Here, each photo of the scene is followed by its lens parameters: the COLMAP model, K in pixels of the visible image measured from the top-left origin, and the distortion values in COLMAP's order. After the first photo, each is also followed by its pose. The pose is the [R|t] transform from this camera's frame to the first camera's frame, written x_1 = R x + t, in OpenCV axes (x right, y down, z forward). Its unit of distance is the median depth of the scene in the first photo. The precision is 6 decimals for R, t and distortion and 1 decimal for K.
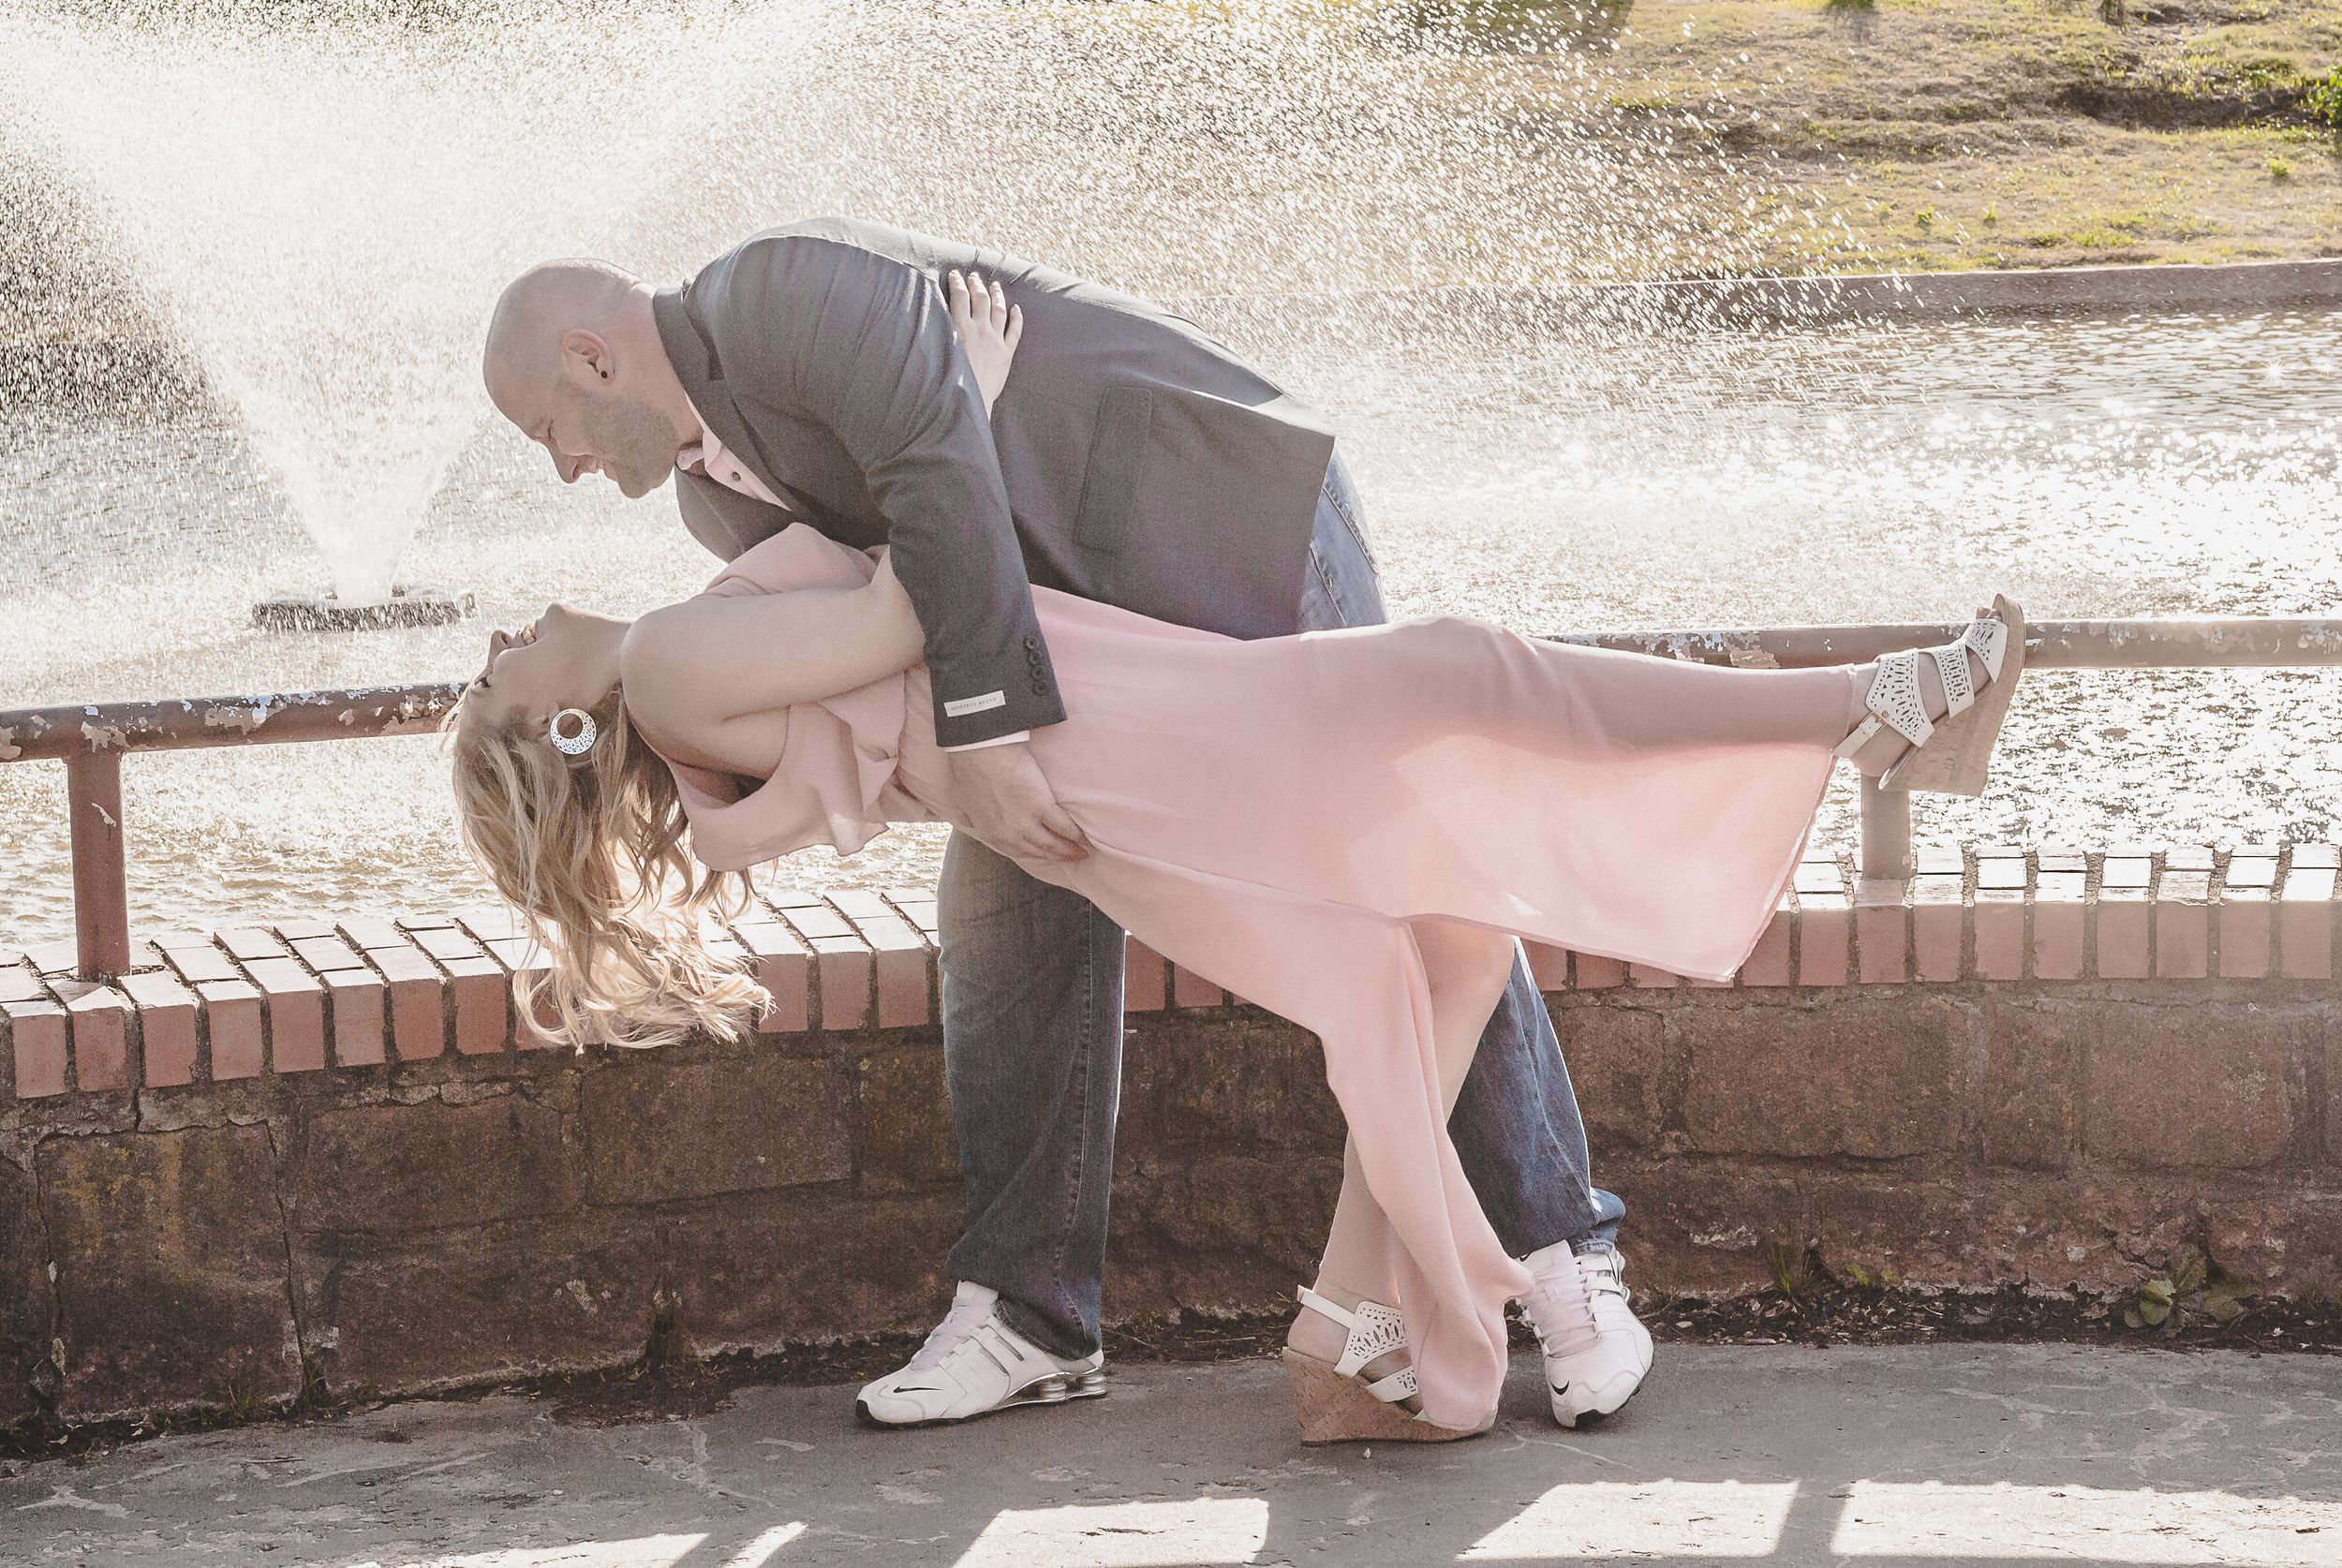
lens RADIAL K [[5105.8, 0, 1174.8], [0, 5105.8, 784.3], [0, 0, 1]] dist [0.111144, 0.000000]
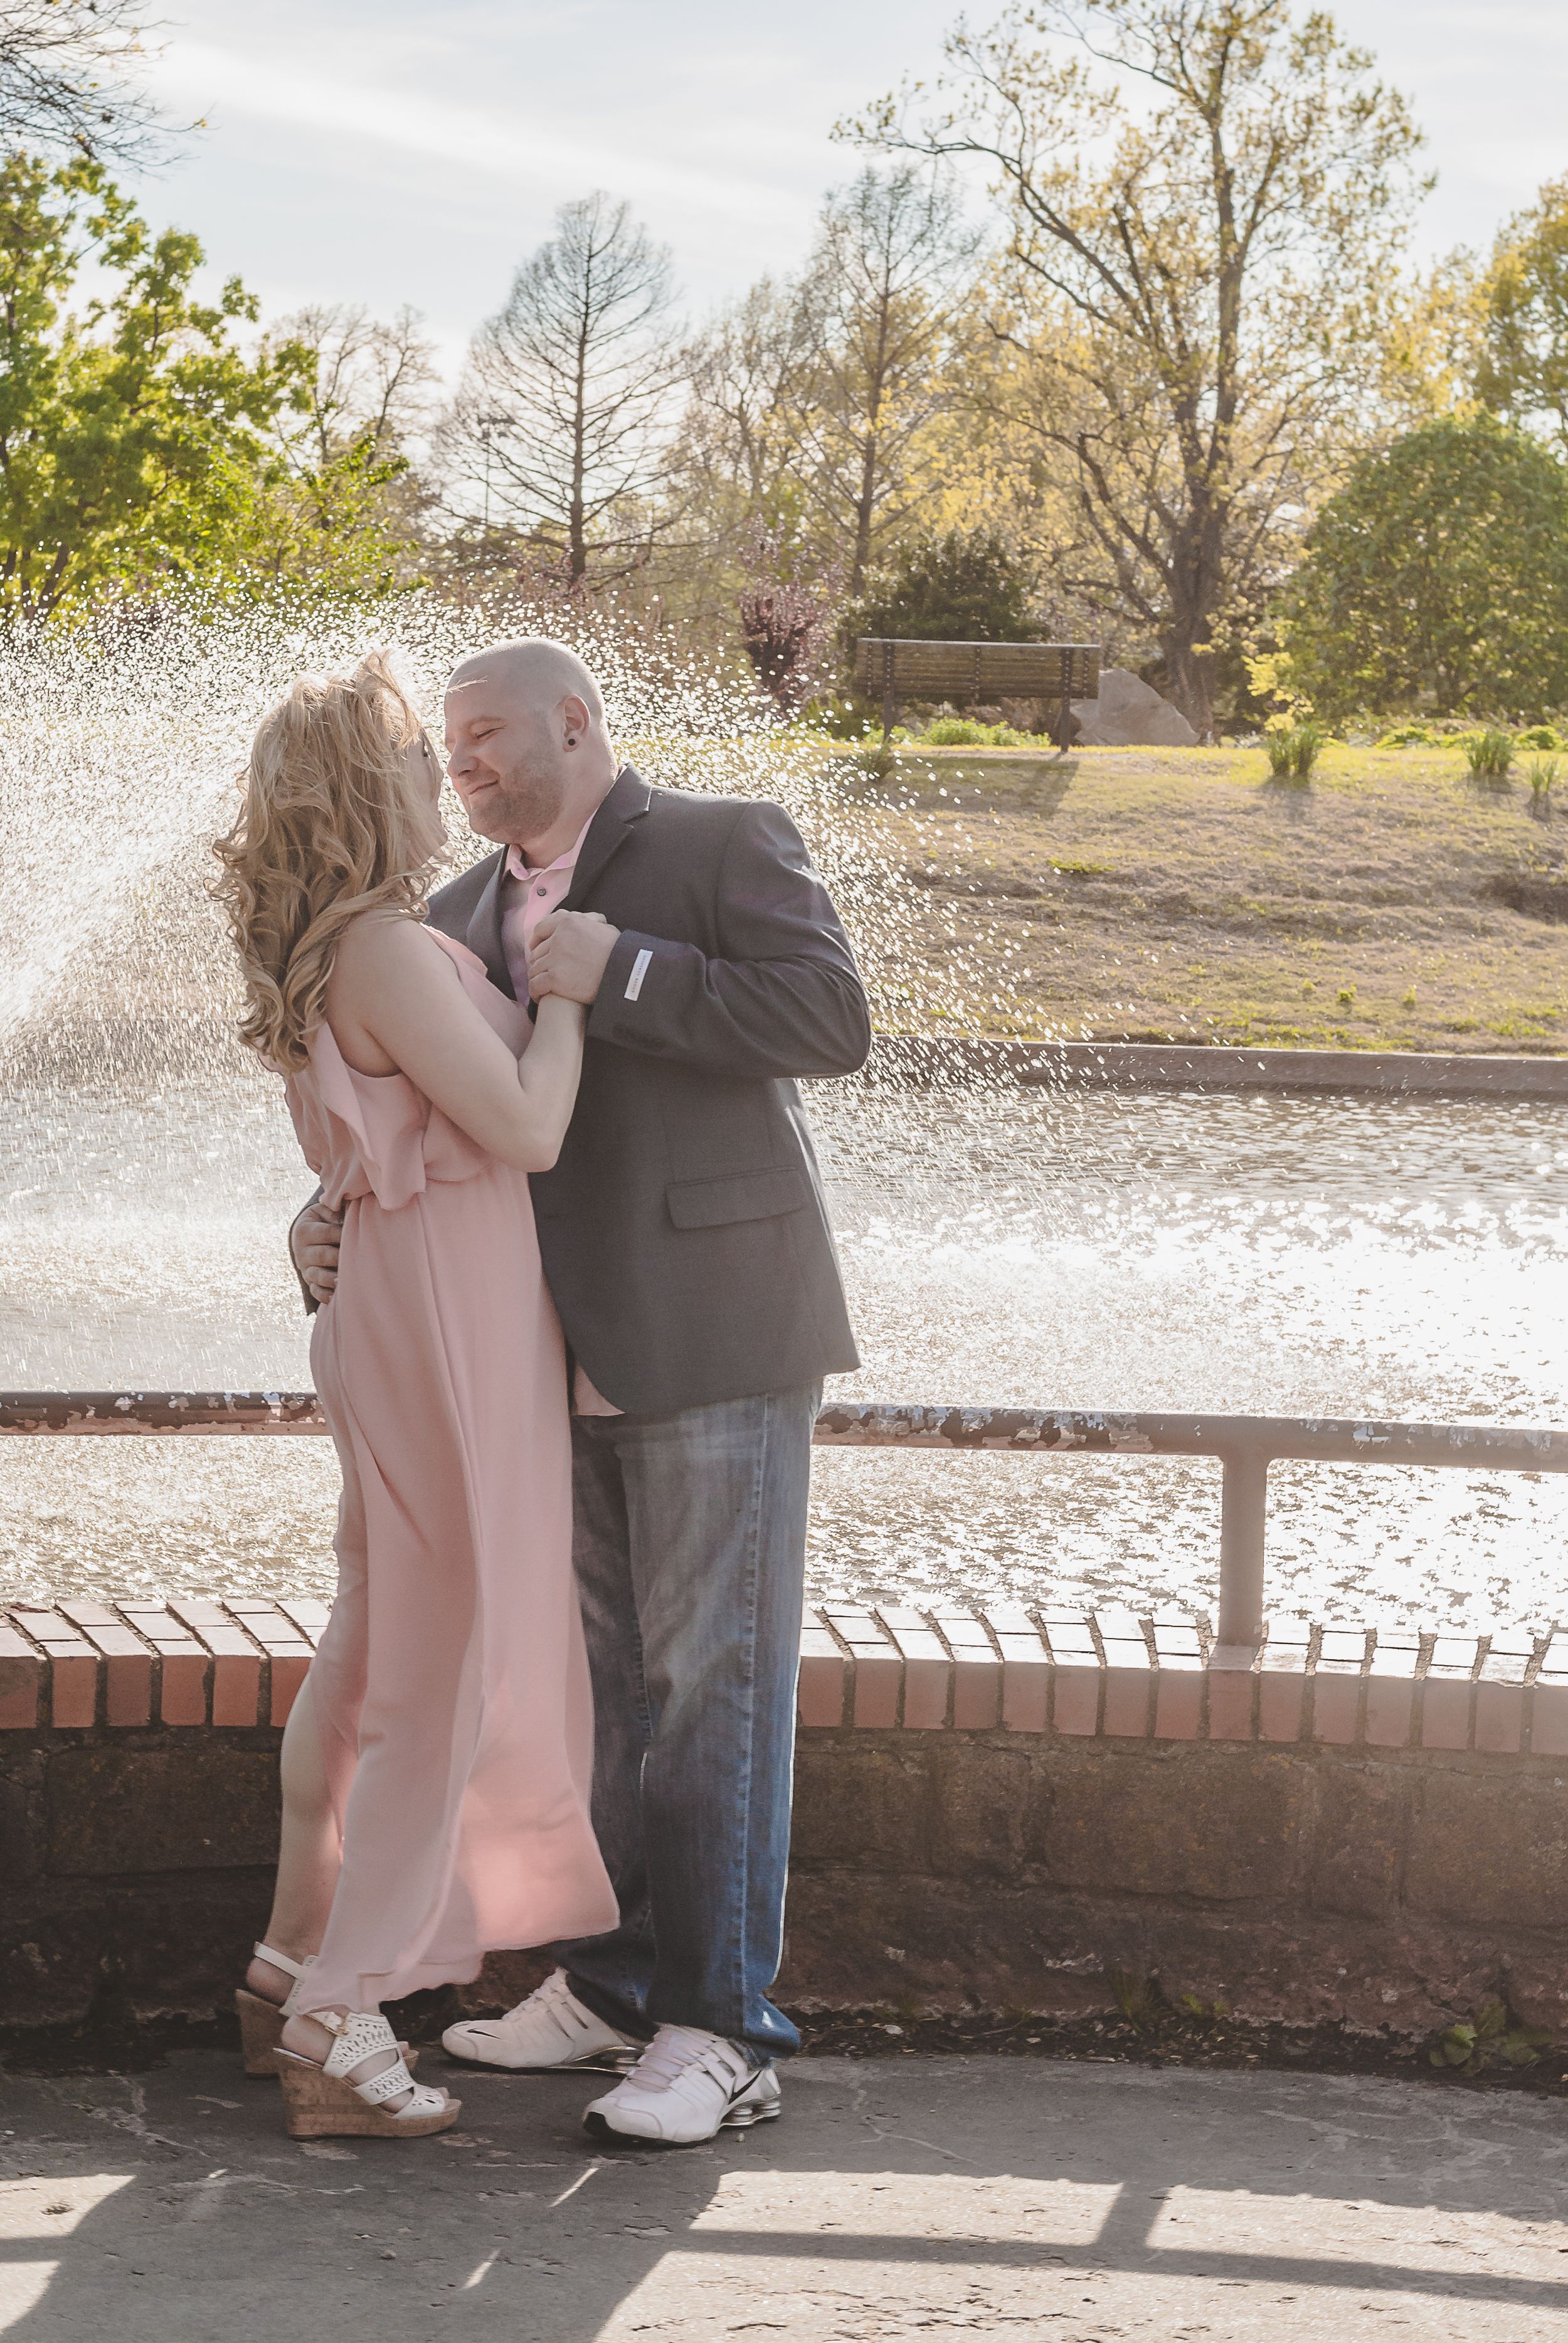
lens RADIAL K [[5107.8, 0, 783.8], [0, 5107.8, 1174.0], [0, 0, 1]] dist [0.111144, 0.000000]
pose [[0.997403, 0.062545, 0.035721, -0.005149], [-0.060096, 0.996011, -0.065958, -0.004224], [-0.039704, 0.063640, 0.997183, -0.108507]]
